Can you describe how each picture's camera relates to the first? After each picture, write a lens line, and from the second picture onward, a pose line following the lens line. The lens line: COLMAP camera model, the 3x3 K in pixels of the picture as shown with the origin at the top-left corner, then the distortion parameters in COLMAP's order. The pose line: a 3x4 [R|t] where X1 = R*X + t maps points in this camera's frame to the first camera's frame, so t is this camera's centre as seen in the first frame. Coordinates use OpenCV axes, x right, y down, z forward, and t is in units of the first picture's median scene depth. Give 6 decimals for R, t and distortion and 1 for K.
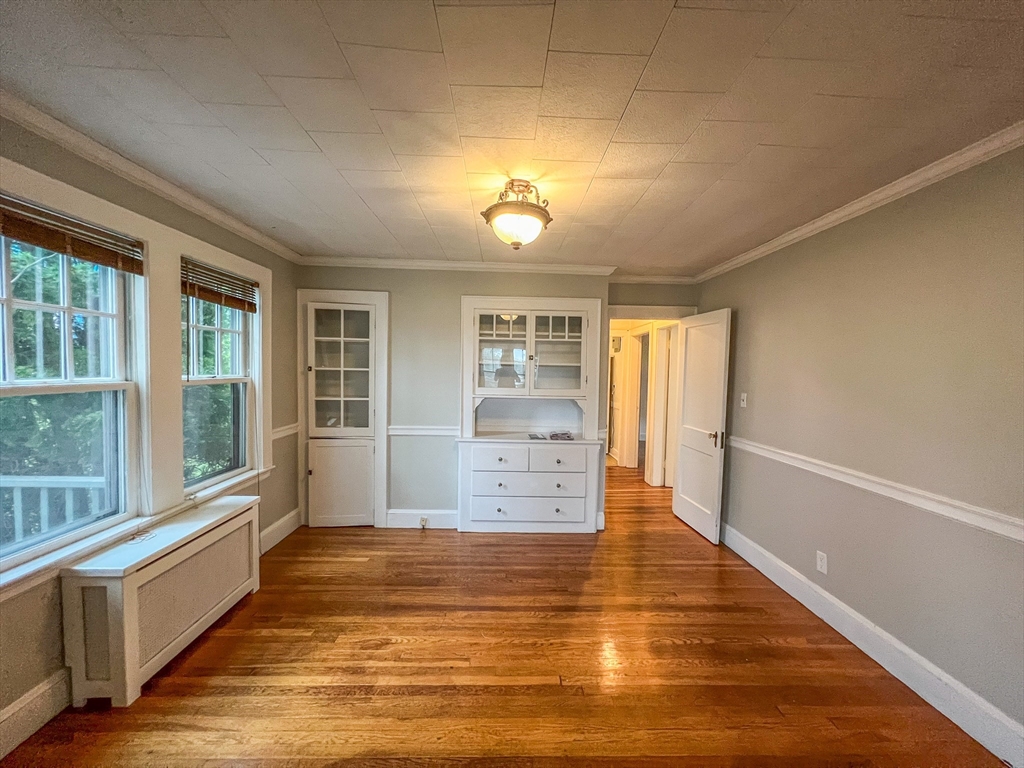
lens RADIAL K [[408.3, 0, 513.5], [0, 408.3, 382.9], [0, 0, 1]] dist [-0.003080, 0.000648]
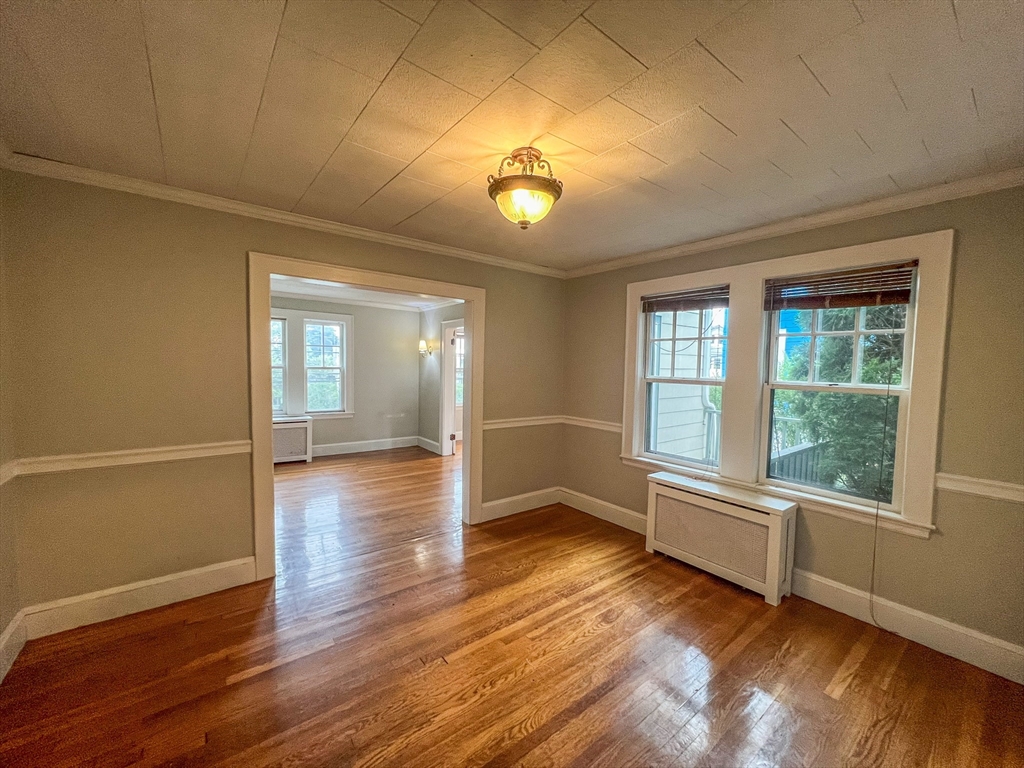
lens RADIAL K [[408.3, 0, 517.4], [0, 408.3, 387.0], [0, 0, 1]] dist [-0.003080, 0.000648]
pose [[-0.796355, -0.004299, -0.604815, 0.564120], [-0.062275, 0.995243, 0.074924, -0.048228], [0.601615, 0.097331, -0.792834, 1.759604]]
